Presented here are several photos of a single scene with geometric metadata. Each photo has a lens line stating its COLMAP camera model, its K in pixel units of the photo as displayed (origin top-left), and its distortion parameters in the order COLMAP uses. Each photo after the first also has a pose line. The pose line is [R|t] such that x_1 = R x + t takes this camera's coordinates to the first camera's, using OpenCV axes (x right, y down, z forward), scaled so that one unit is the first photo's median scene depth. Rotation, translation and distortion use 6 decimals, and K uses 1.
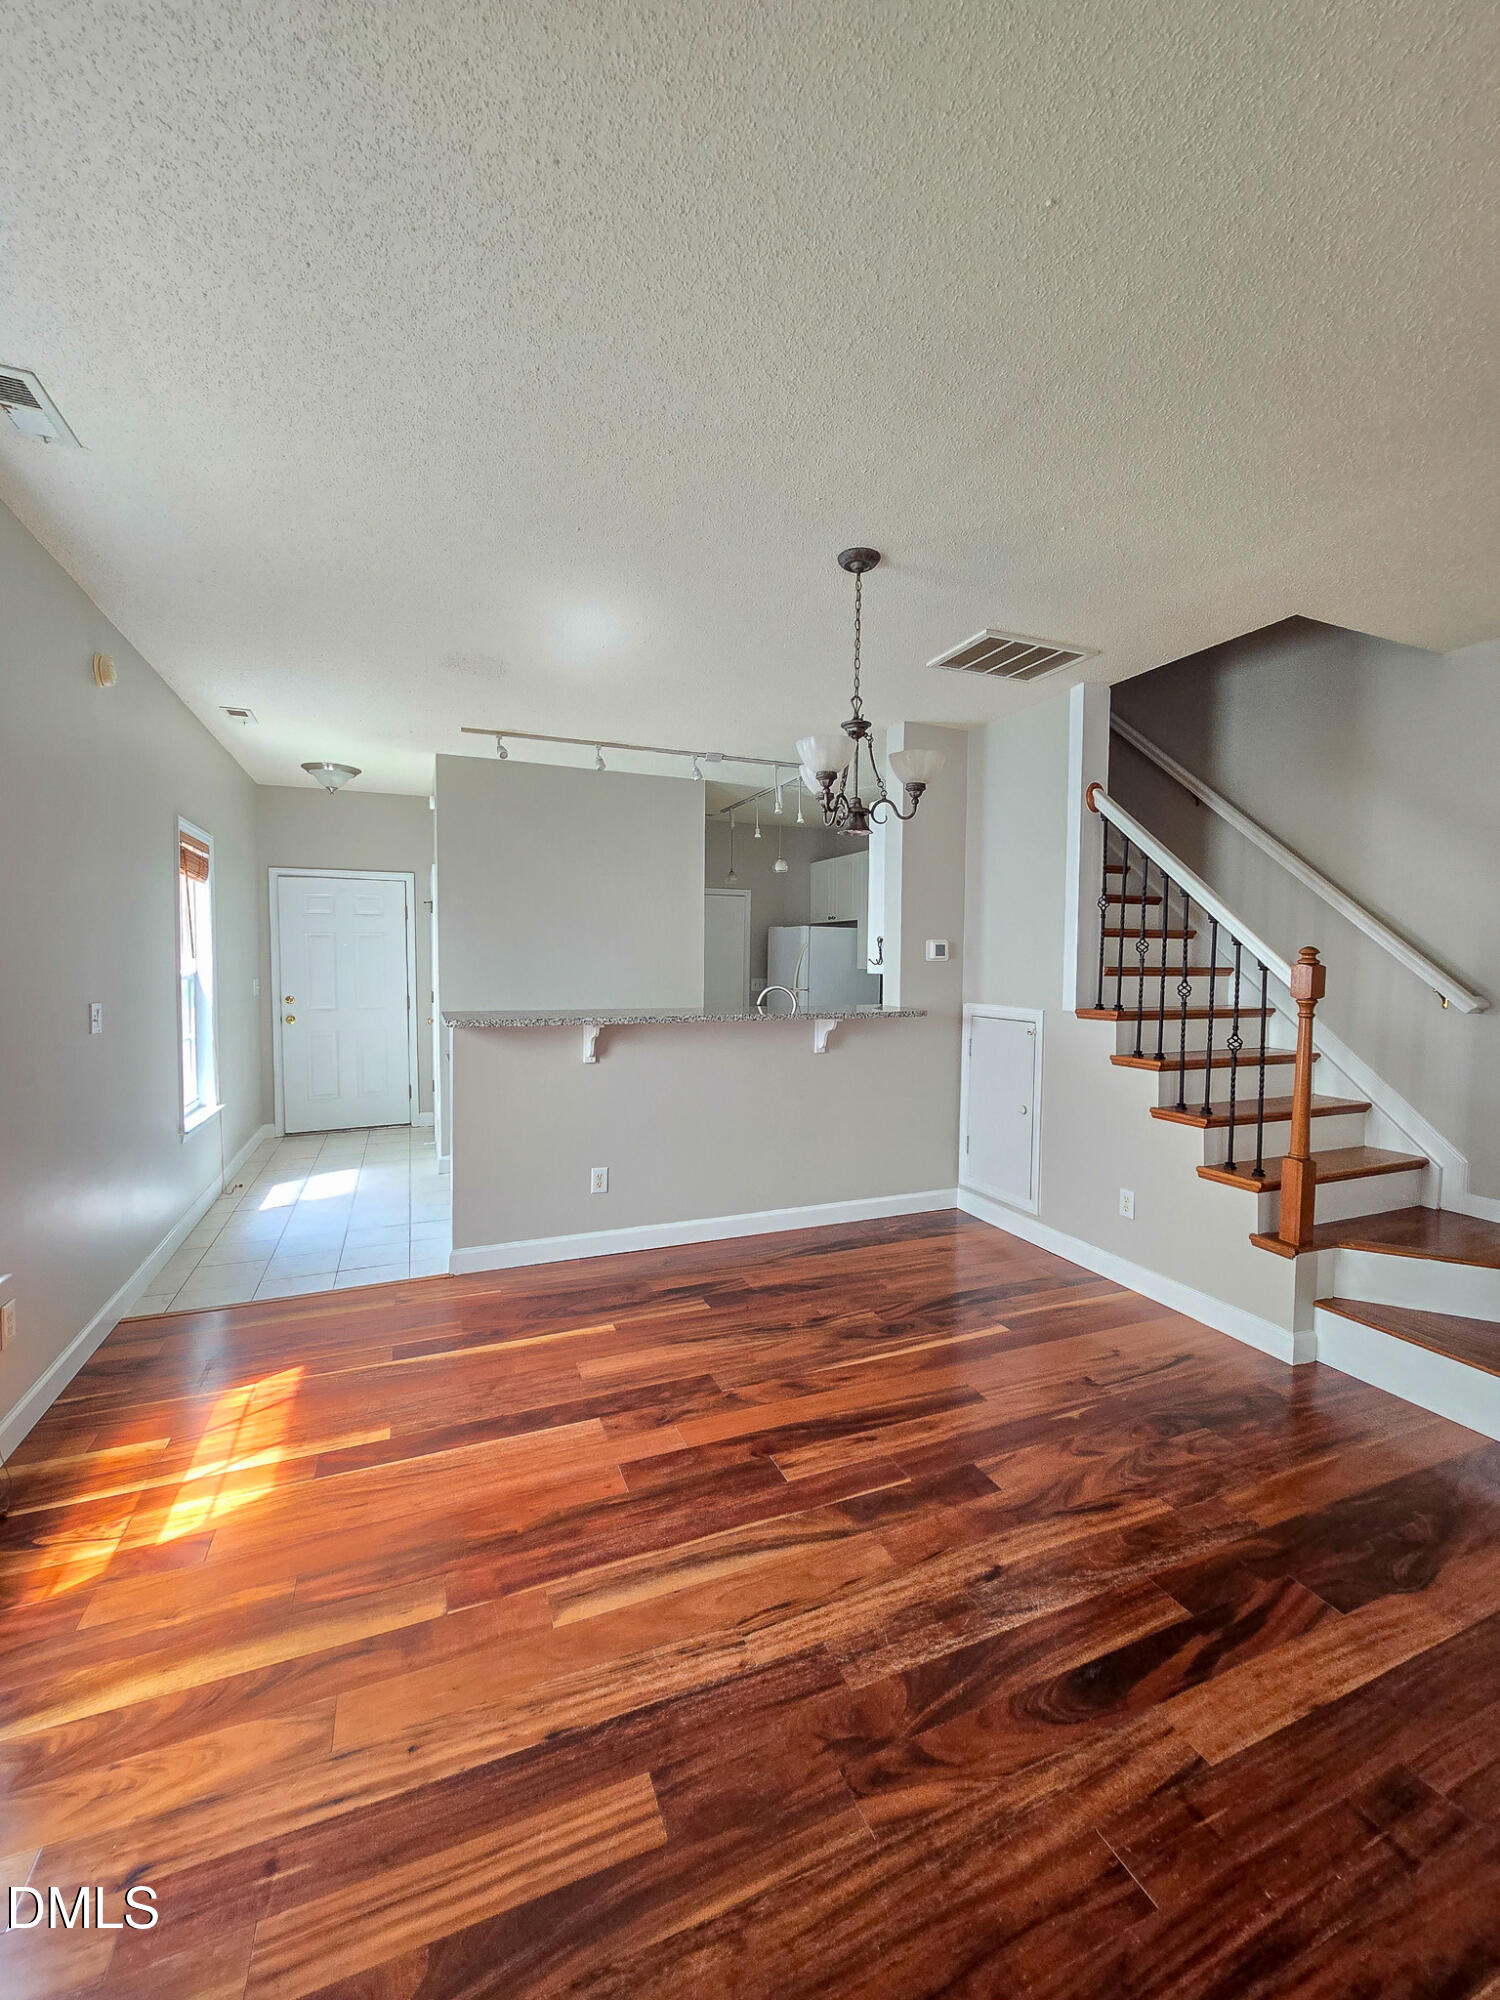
lens RADIAL K [[818.1, 0, 761.0], [0, 818.1, 994.9], [0, 0, 1]] dist [-0.002187, -0.000434]
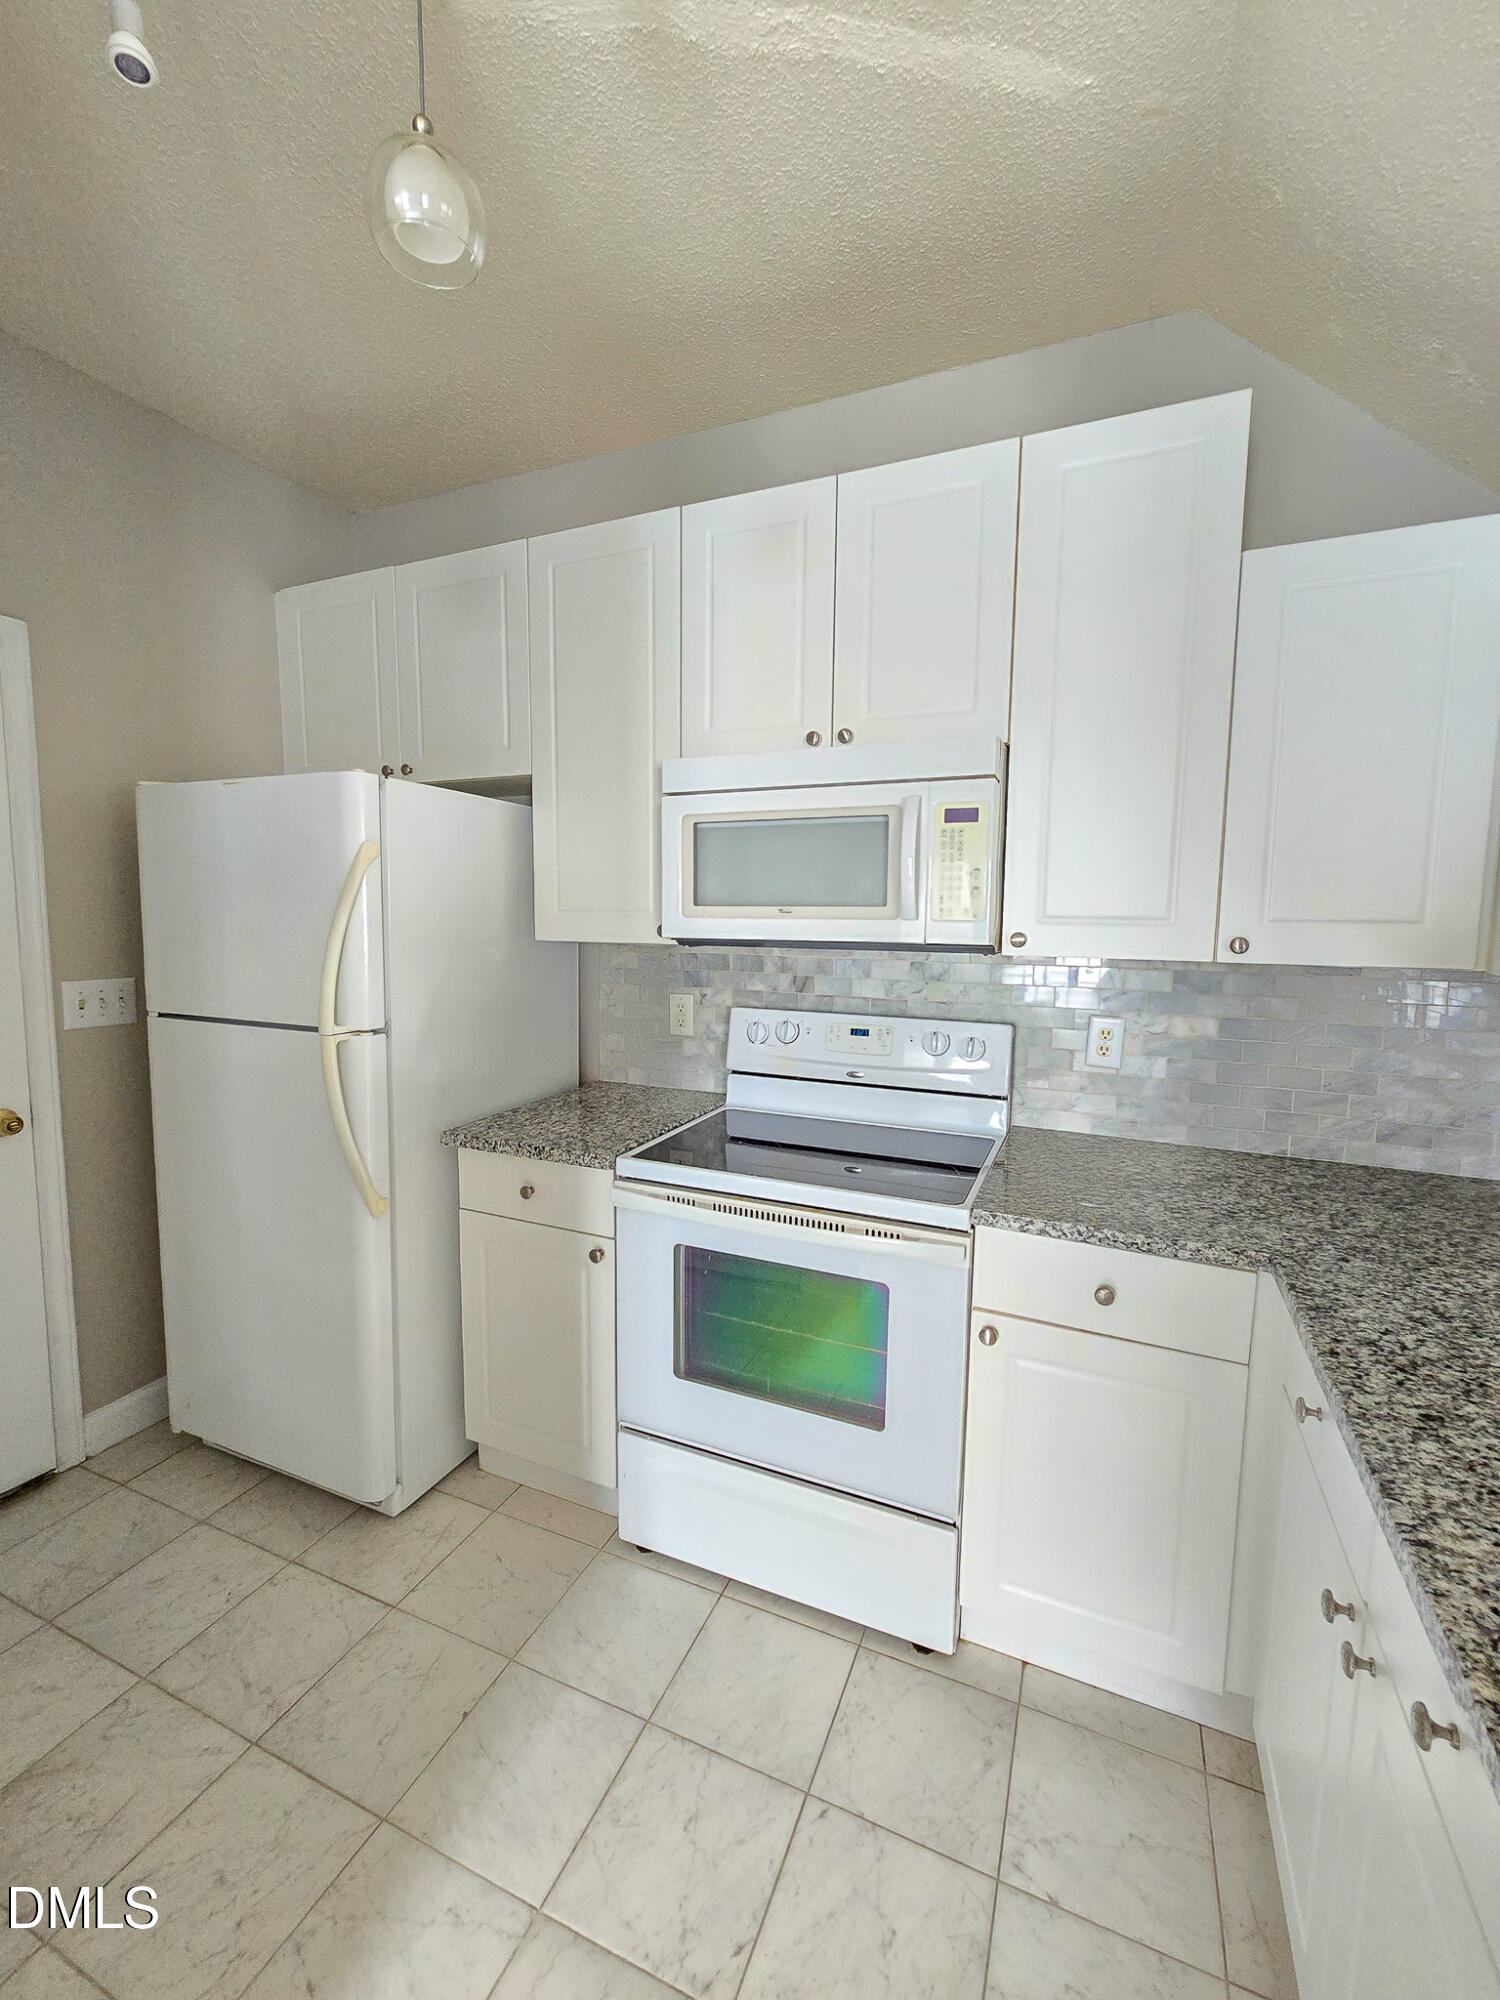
lens RADIAL K [[818.1, 0, 761.0], [0, 818.1, 994.9], [0, 0, 1]] dist [-0.002187, -0.000434]
pose [[0.719956, -0.061202, 0.691316, -0.078025], [0.017958, 0.997413, 0.069599, -0.074781], [-0.693787, -0.037694, 0.719193, 1.814014]]
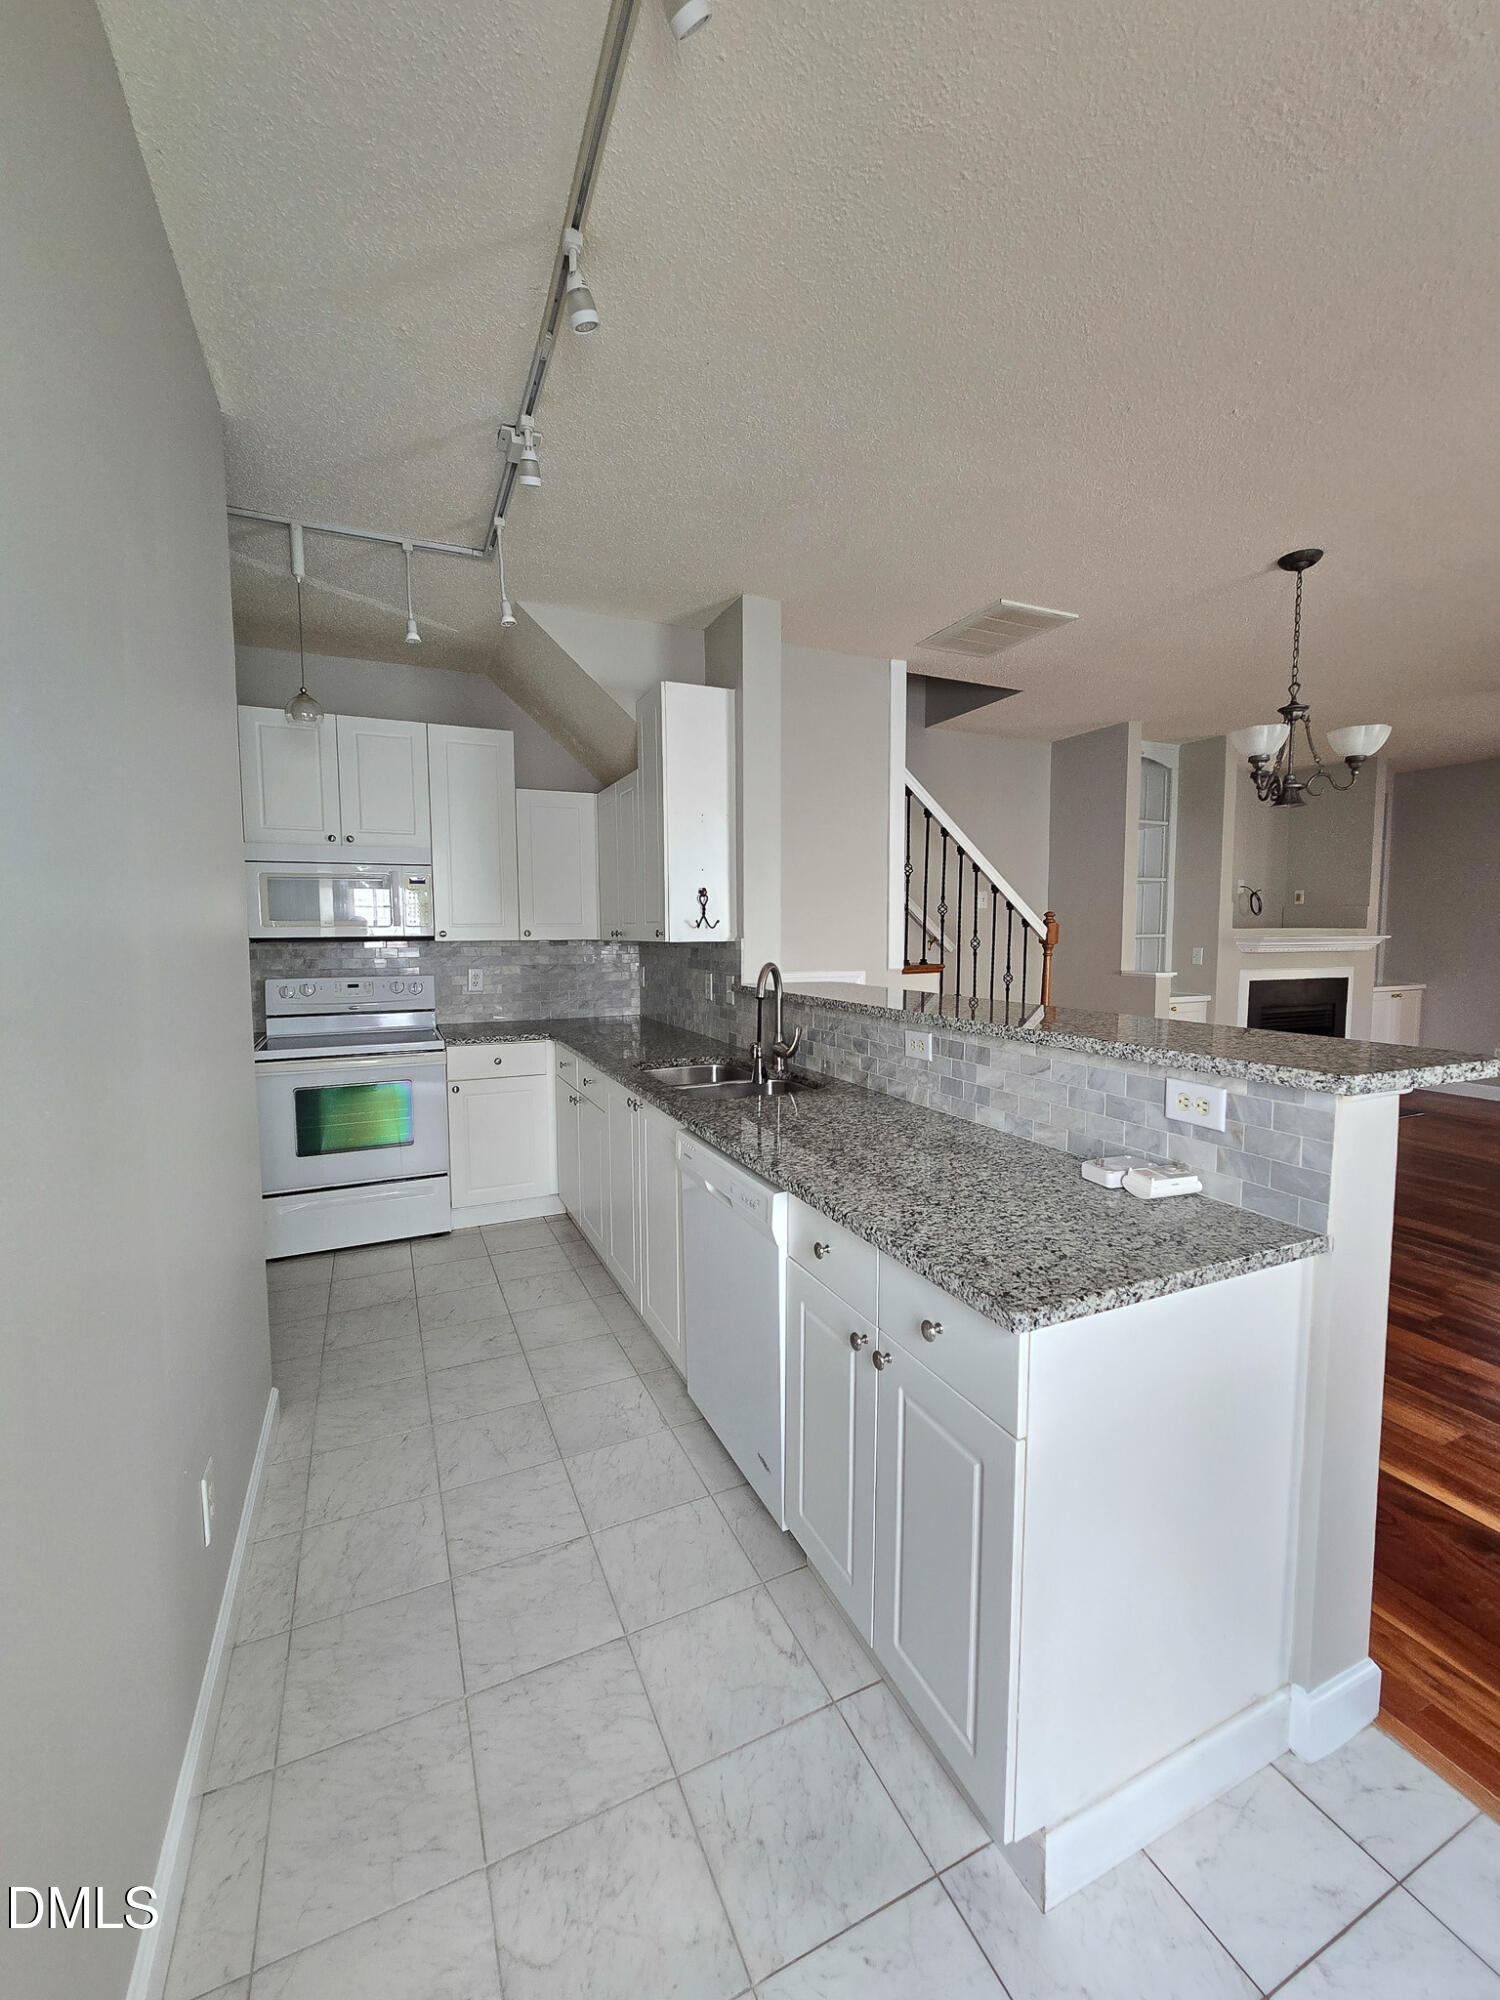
lens RADIAL K [[818.1, 0, 761.0], [0, 818.1, 994.9], [0, 0, 1]] dist [-0.002187, -0.000434]
pose [[-0.034331, -0.088706, 0.995466, -0.919652], [0.046234, 0.994846, 0.090245, -0.067667], [-0.998341, 0.049122, -0.030053, 1.625435]]
